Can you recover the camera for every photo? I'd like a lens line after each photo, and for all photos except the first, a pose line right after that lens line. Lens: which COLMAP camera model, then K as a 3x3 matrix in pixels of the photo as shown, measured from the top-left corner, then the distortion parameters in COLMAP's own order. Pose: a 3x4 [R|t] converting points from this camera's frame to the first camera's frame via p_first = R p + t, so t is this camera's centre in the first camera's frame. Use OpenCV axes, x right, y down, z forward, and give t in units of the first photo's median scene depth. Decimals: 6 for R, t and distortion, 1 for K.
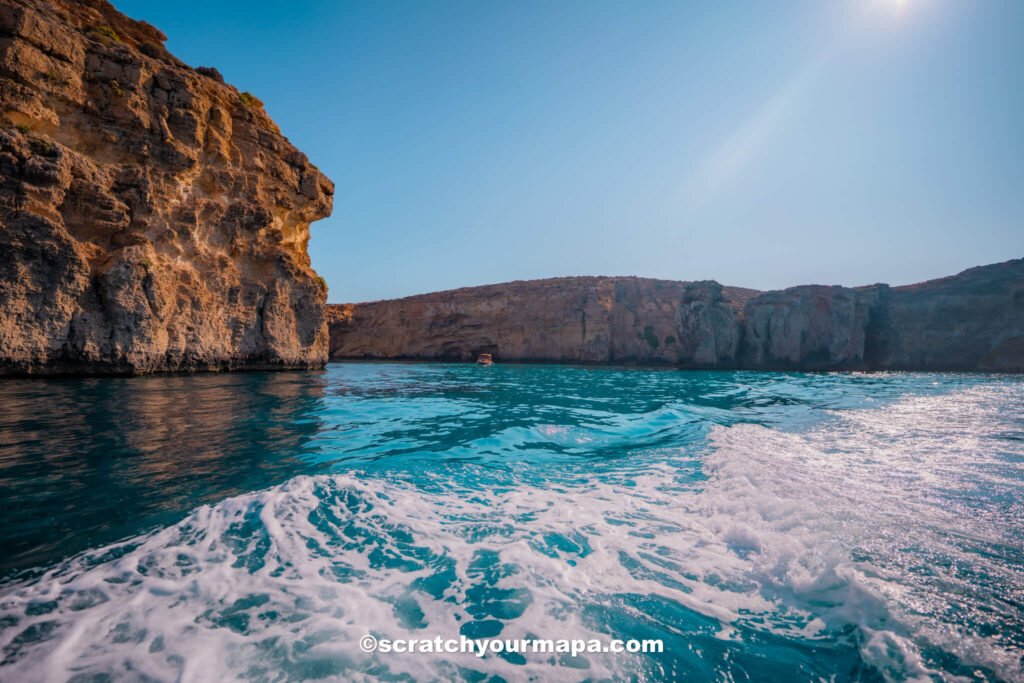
lens RADIAL K [[437.8, 0, 510.2], [0, 437.8, 347.7], [0, 0, 1]] dist [-0.001577, -0.007332]
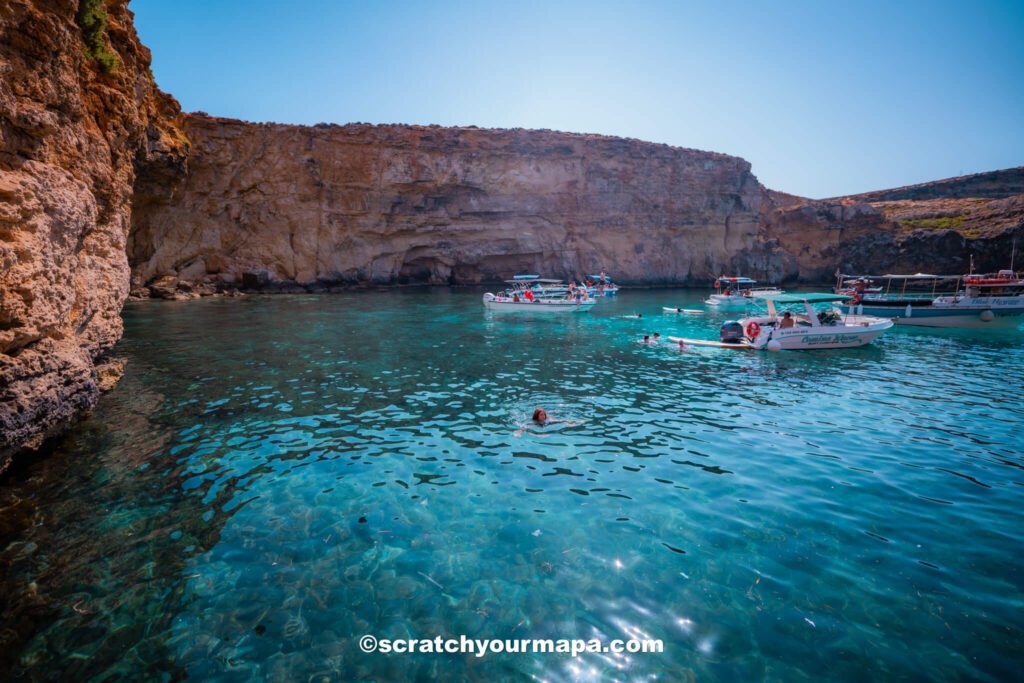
lens RADIAL K [[437.8, 0, 510.2], [0, 437.8, 347.7], [0, 0, 1]] dist [-0.001577, -0.007332]
pose [[0.750562, -0.123089, 0.649235, -0.393701], [-0.005764, 0.981241, 0.192698, 0.002491], [-0.660775, -0.148374, 0.735773, 0.589697]]
